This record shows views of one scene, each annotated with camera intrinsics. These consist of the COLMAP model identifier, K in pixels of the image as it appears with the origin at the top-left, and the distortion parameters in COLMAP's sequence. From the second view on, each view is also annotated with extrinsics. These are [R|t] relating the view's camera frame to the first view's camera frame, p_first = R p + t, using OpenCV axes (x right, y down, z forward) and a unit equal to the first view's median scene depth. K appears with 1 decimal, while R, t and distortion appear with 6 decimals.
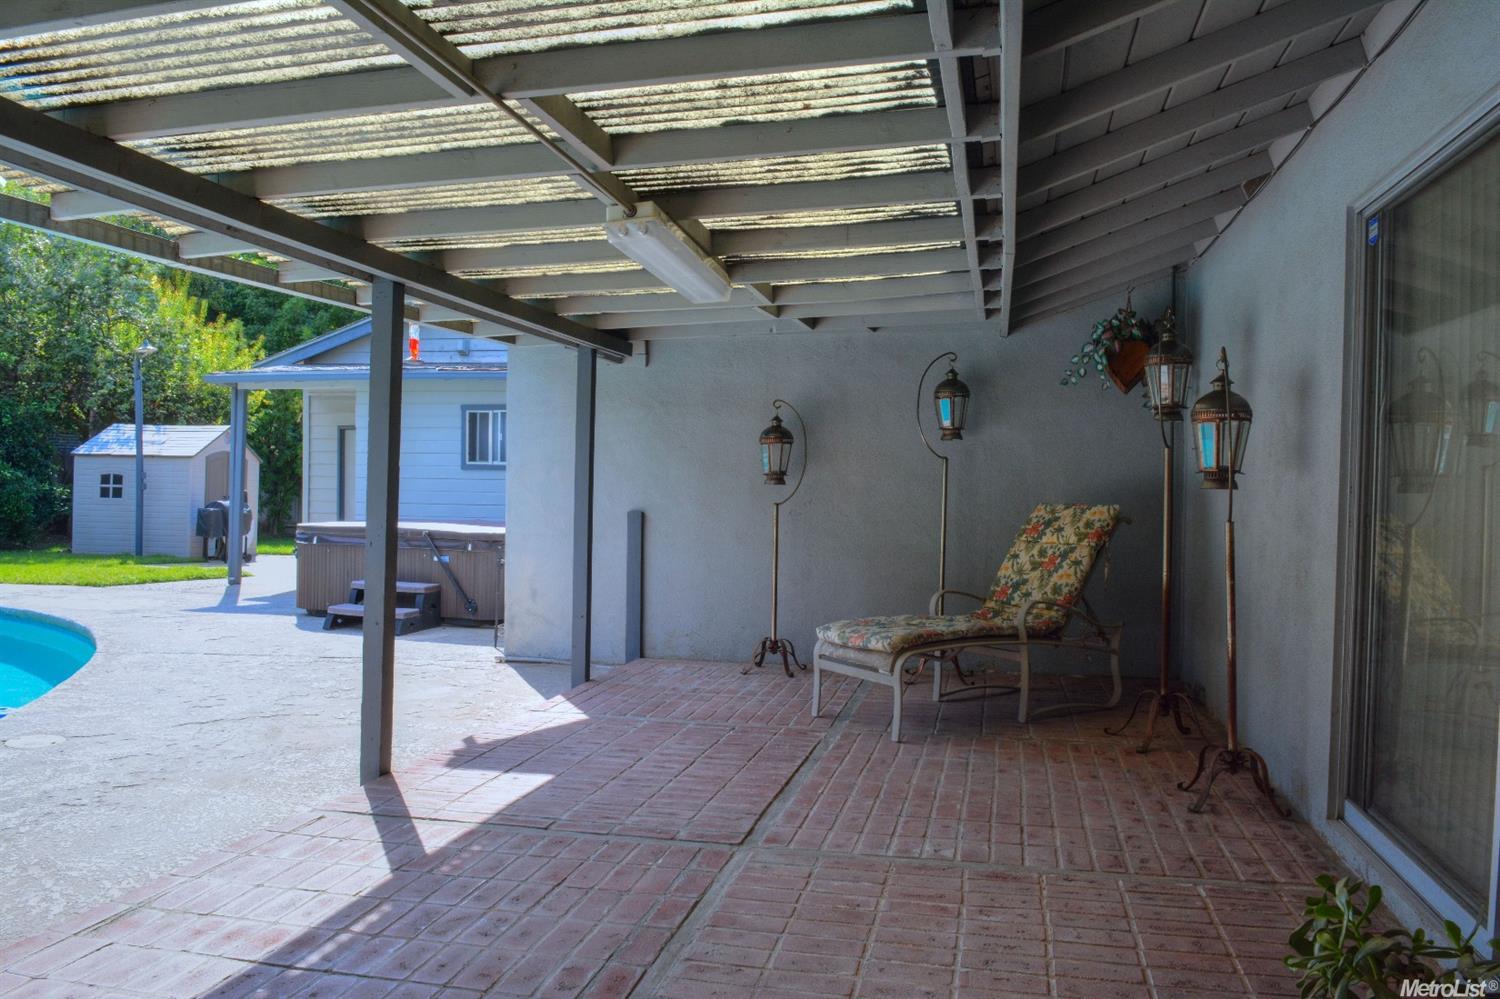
lens RADIAL K [[1105.8, 0, 744.2], [0, 1105.8, 498.4], [0, 0, 1]] dist [-0.028653, -0.007467]
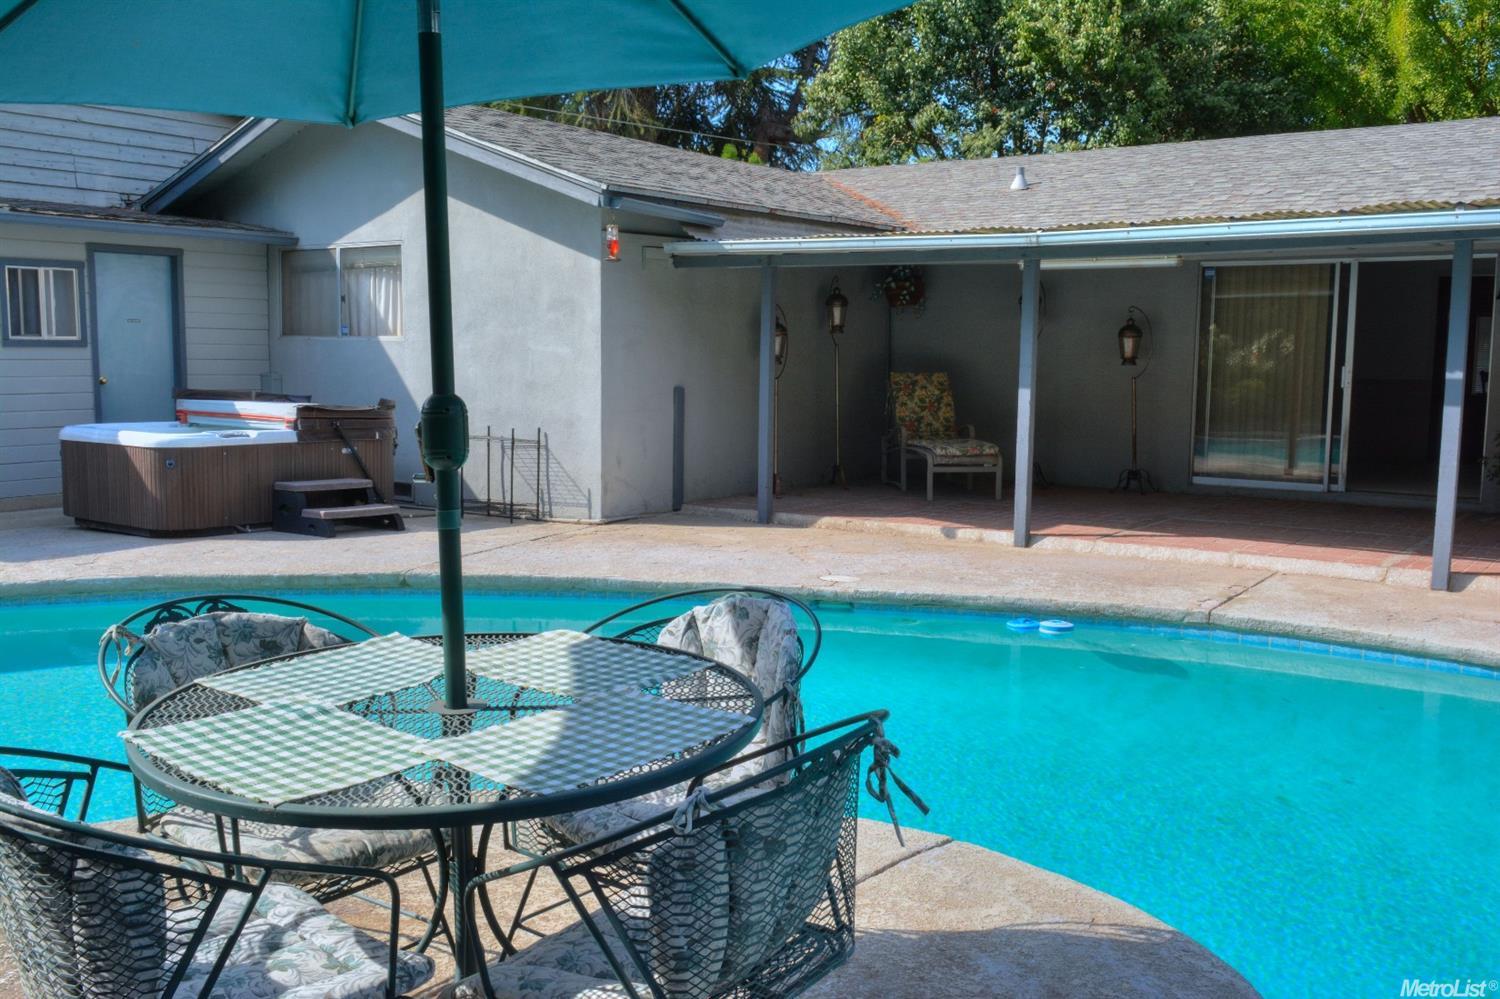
lens RADIAL K [[1367.0, 0, 749.8], [0, 1367.0, 483.8], [0, 0, 1]] dist [-0.001615, 0.005164]
pose [[0.399028, -0.097813, 0.911707, -0.897021], [0.011202, 0.994740, 0.101818, -0.022295], [-0.916870, -0.030416, 0.398024, 0.184350]]
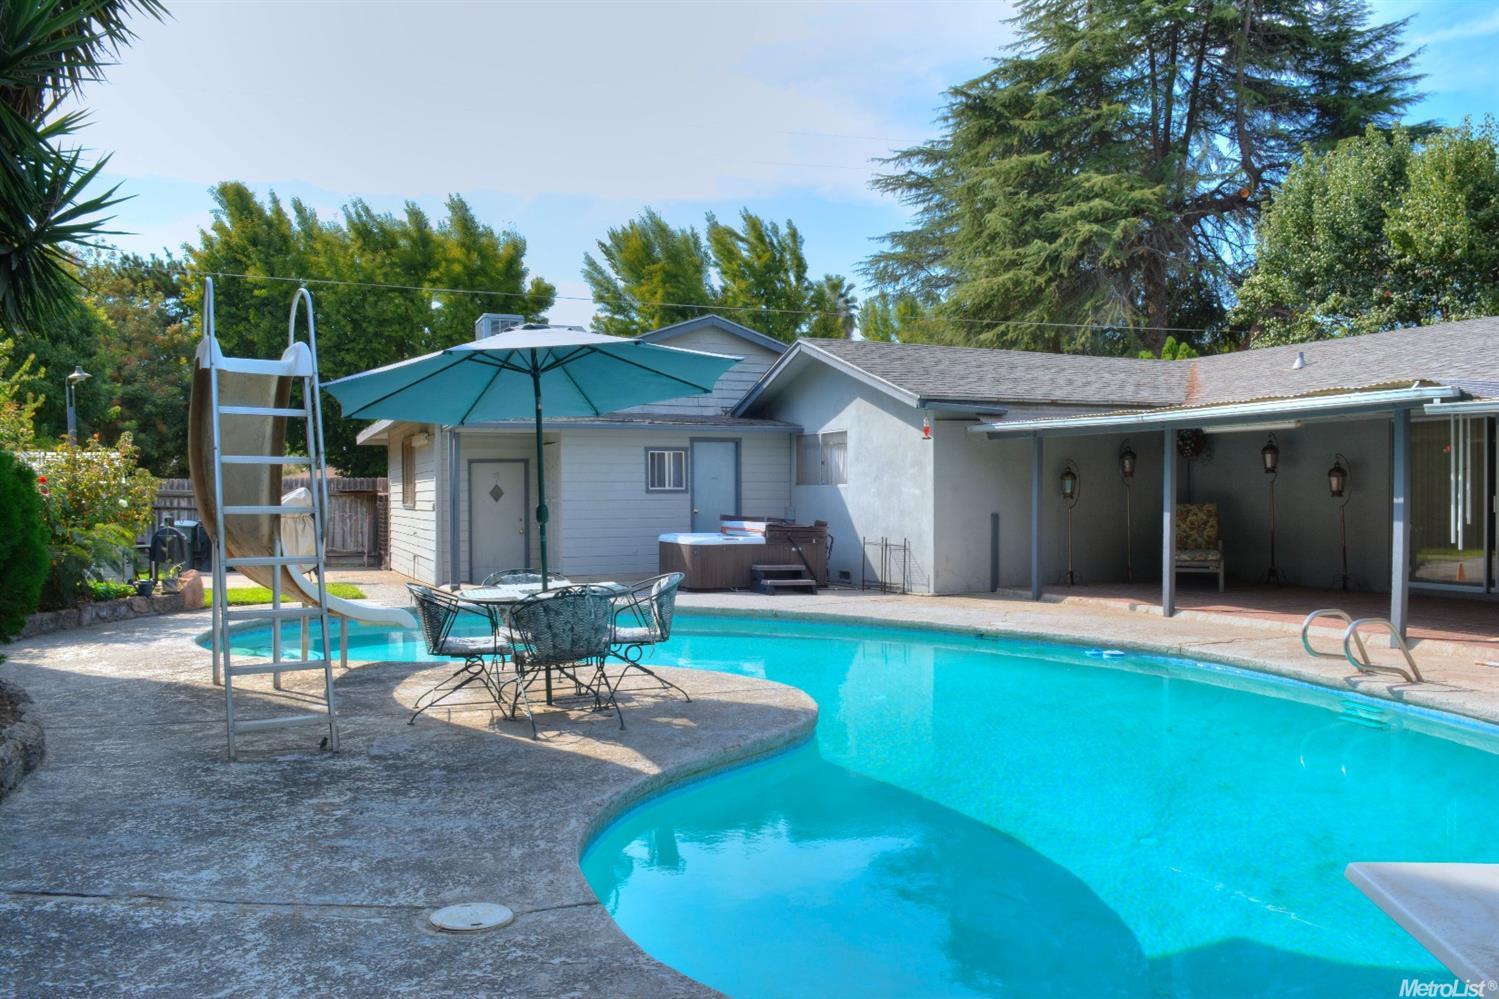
lens RADIAL K [[1105.0, 0, 743.7], [0, 1105.0, 498.4], [0, 0, 1]] dist [-0.028653, -0.007467]
pose [[0.810631, -0.019060, 0.585248, -0.979695], [0.024071, 0.999710, -0.000782, -0.015523], [-0.585063, 0.014721, 0.810854, -0.208692]]
